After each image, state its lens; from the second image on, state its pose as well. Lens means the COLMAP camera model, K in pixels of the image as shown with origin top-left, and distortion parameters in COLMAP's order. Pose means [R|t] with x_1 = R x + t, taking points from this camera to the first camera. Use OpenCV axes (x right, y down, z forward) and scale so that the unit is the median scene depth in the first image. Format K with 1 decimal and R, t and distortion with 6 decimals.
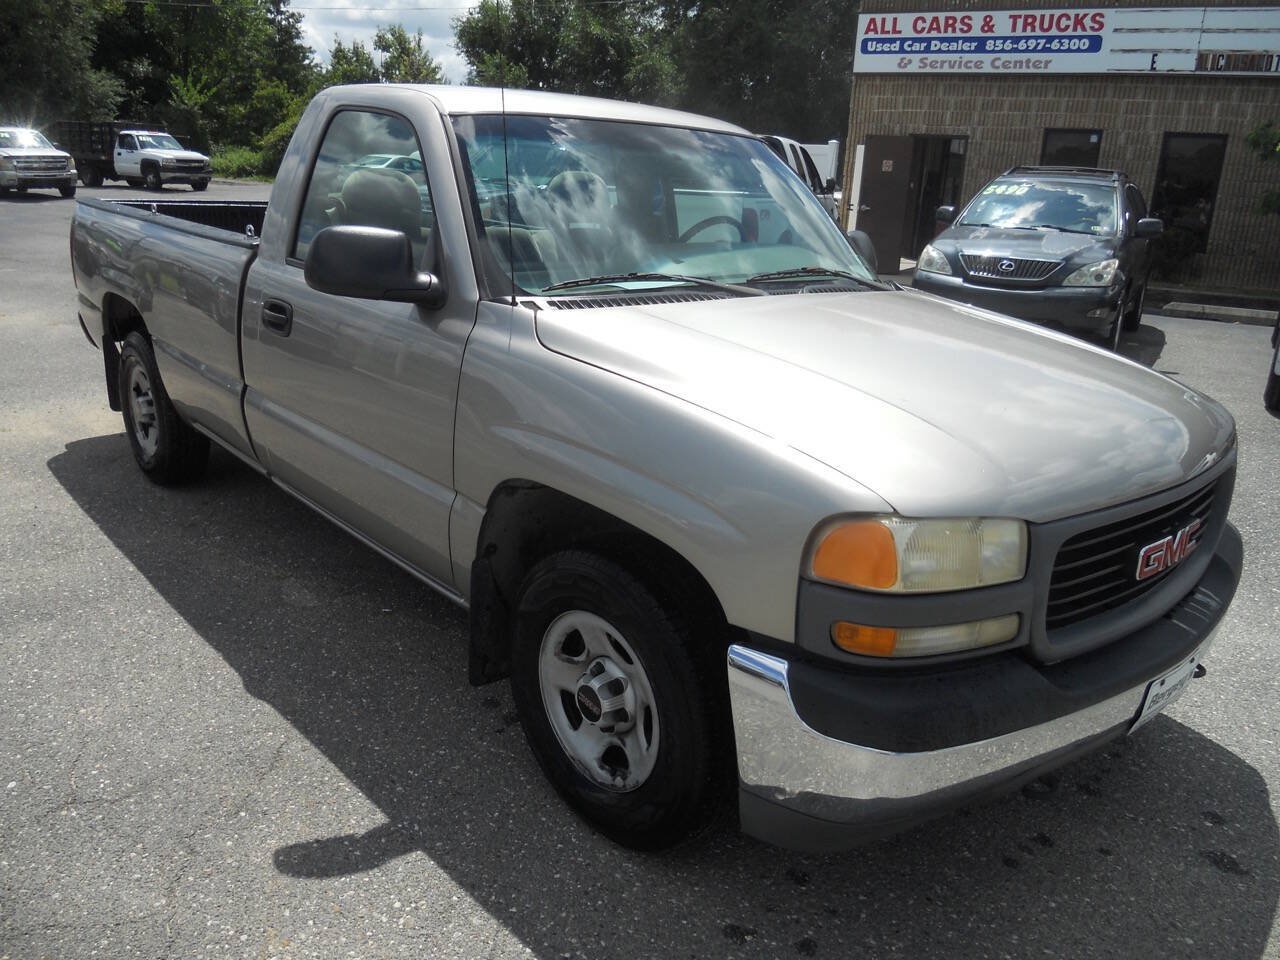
lens RADIAL K [[977.5, 0, 636.4], [0, 977.5, 502.2], [0, 0, 1]] dist [-0.029109, -0.012781]
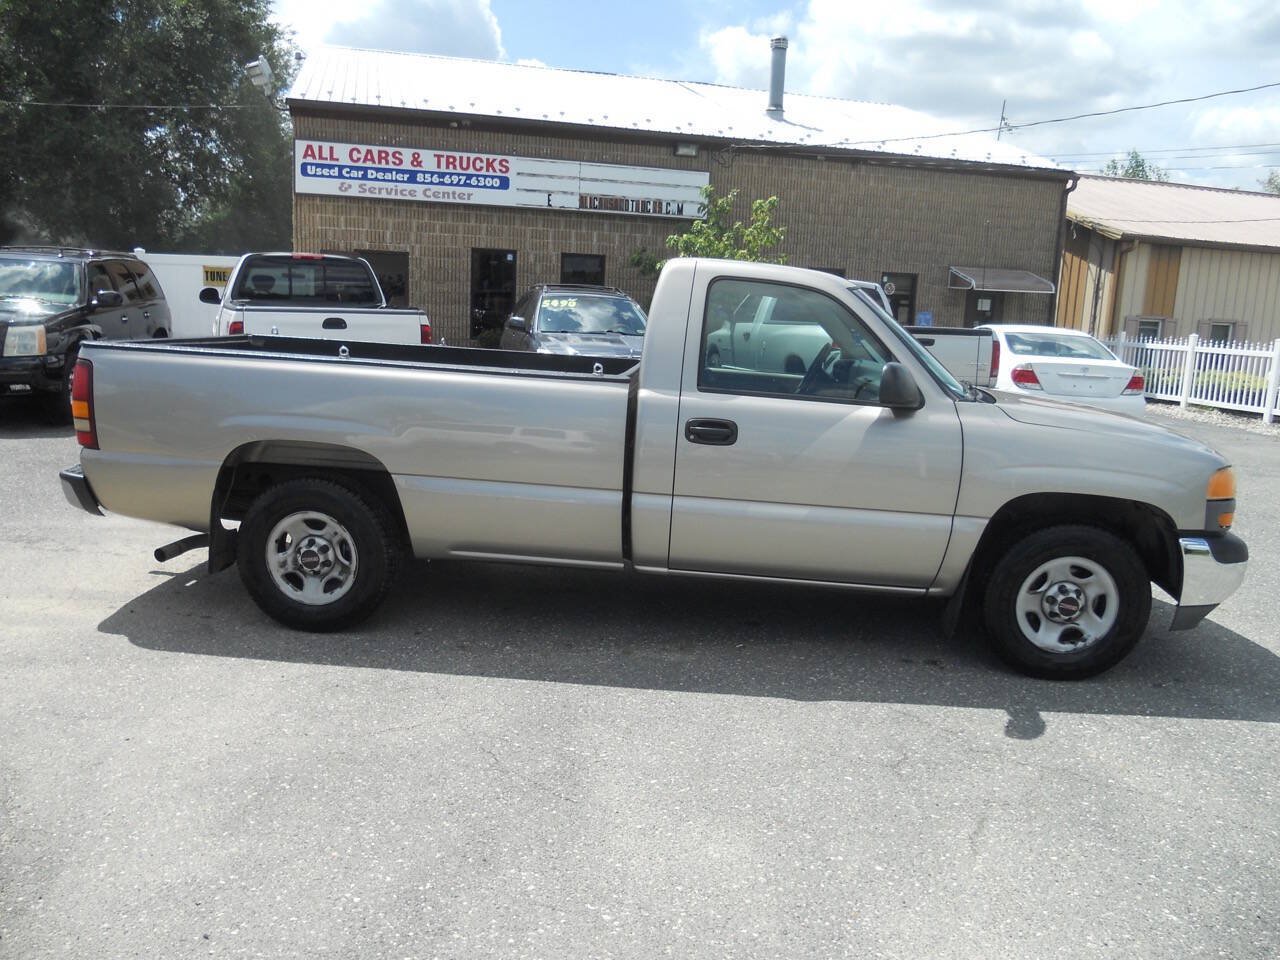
lens RADIAL K [[977.5, 0, 636.4], [0, 977.5, 502.2], [0, 0, 1]] dist [-0.029109, -0.012781]
pose [[0.718390, -0.148306, 0.679648, -0.309199], [0.210435, 0.977565, -0.009116, -0.024380], [-0.663048, 0.149570, 0.733482, 0.023426]]
